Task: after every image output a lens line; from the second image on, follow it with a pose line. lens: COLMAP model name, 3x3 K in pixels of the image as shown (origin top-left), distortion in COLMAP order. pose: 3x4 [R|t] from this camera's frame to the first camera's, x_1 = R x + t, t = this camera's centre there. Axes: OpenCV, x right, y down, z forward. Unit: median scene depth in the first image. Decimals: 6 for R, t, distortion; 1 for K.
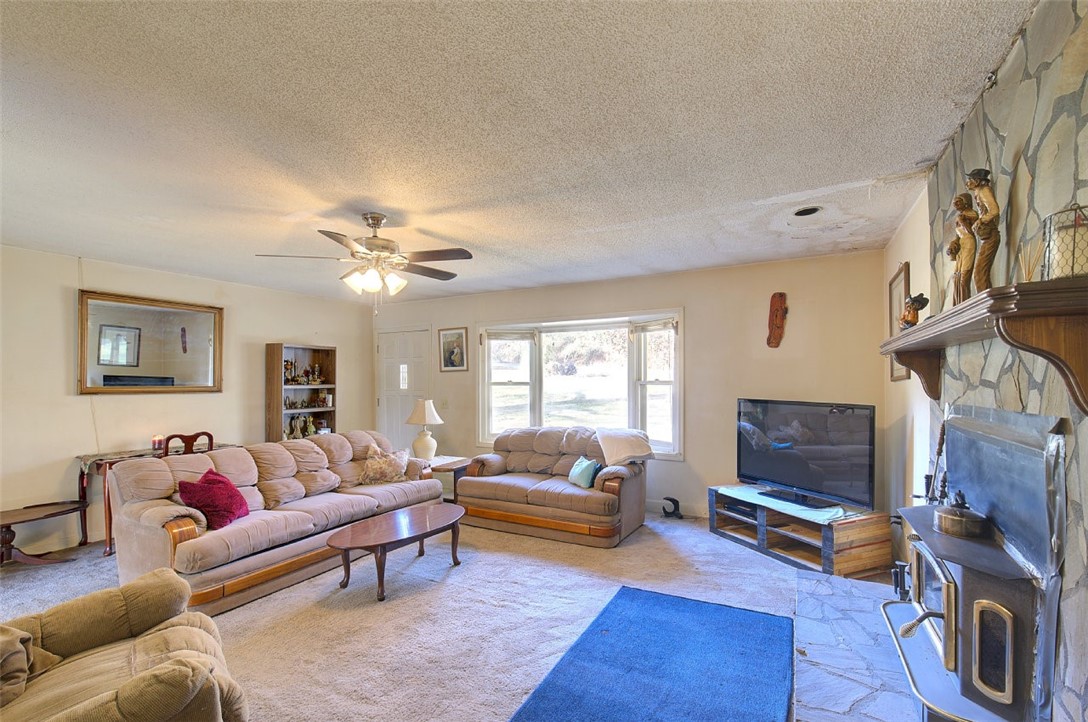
lens RADIAL K [[474.0, 0, 545.3], [0, 474.0, 377.9], [0, 0, 1]] dist [-0.000921, -0.001047]
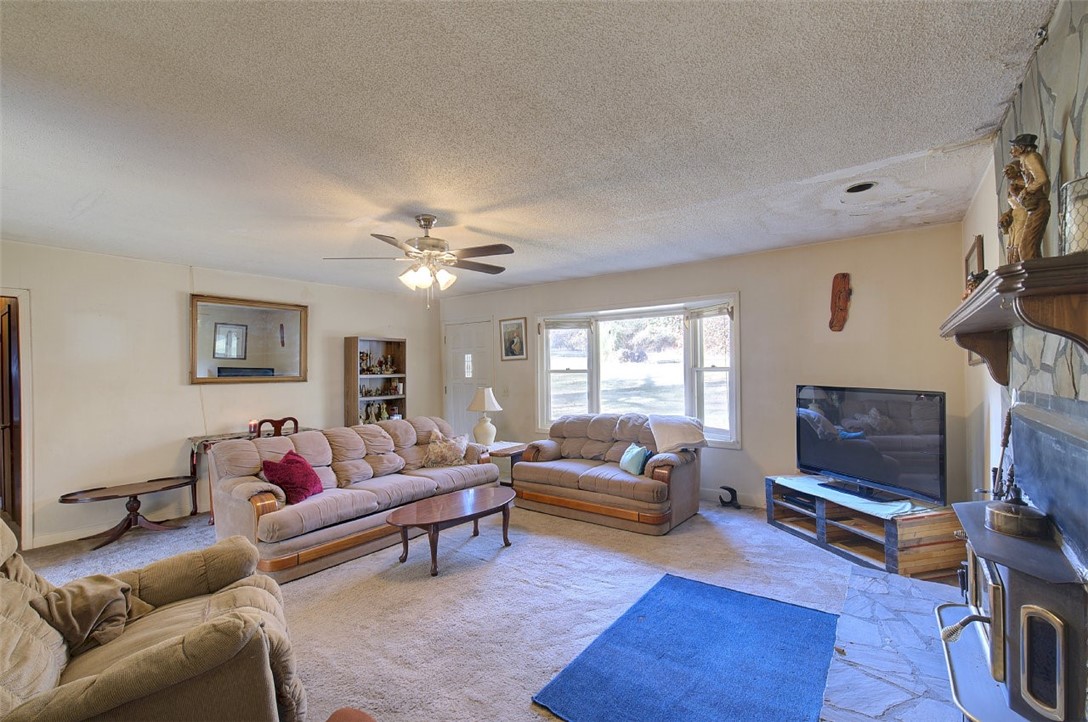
lens RADIAL K [[468.4, 0, 551.8], [0, 468.4, 361.1], [0, 0, 1]] dist [-0.001524, -0.000425]
pose [[0.989921, -0.012092, -0.141101, 0.060807], [0.010799, 0.999892, -0.009923, -0.000864], [0.141206, 0.008299, 0.989945, -0.011254]]
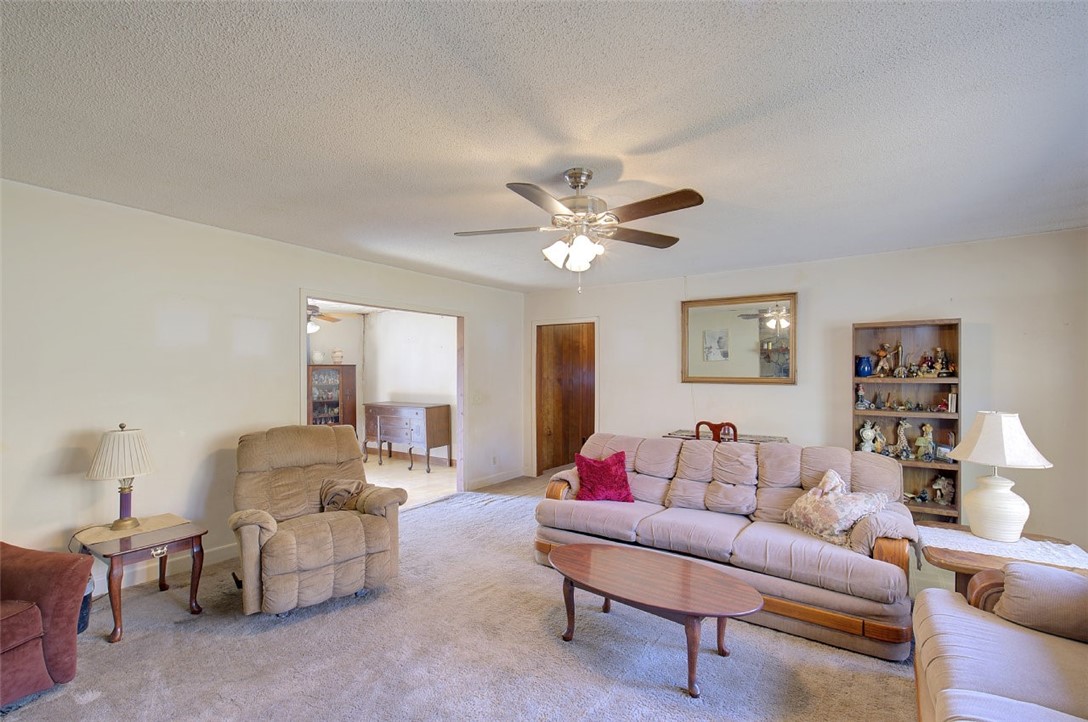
lens RADIAL K [[483.1, 0, 551.6], [0, 483.1, 360.7], [0, 0, 1]] dist [-0.001836, -0.000292]
pose [[-0.106611, -0.022985, -0.994035, 0.422371], [0.004666, 0.999710, -0.023616, 0.006223], [0.994290, -0.007156, -0.106472, 0.905028]]
